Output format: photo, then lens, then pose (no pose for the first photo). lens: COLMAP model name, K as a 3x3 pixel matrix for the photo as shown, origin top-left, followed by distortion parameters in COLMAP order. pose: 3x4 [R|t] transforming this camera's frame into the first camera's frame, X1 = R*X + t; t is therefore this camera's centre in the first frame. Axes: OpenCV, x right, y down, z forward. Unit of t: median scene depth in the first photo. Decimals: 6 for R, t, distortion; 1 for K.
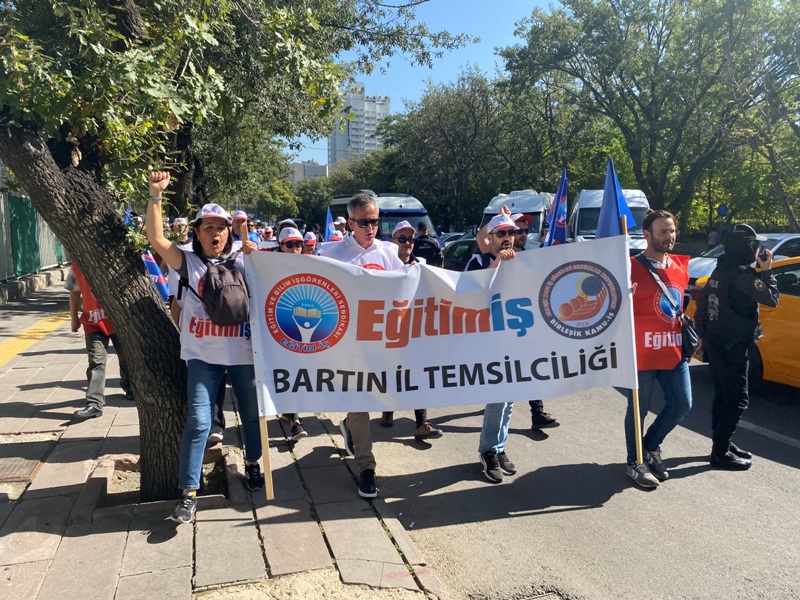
lens RADIAL K [[613.8, 0, 398.8], [0, 613.8, 312.3], [0, 0, 1]] dist [0.032216, -0.027298]
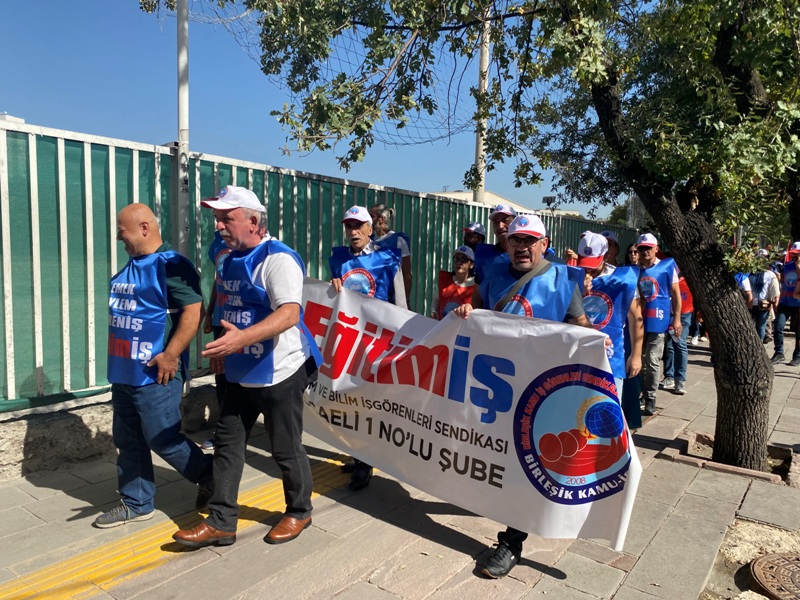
lens RADIAL K [[613.8, 0, 398.8], [0, 613.8, 312.3], [0, 0, 1]] dist [0.032216, -0.027298]
pose [[0.593724, 0.077708, -0.800908, 0.225591], [-0.119313, 0.992825, 0.007880, 0.063818], [0.795774, 0.090880, 0.598735, -0.355781]]
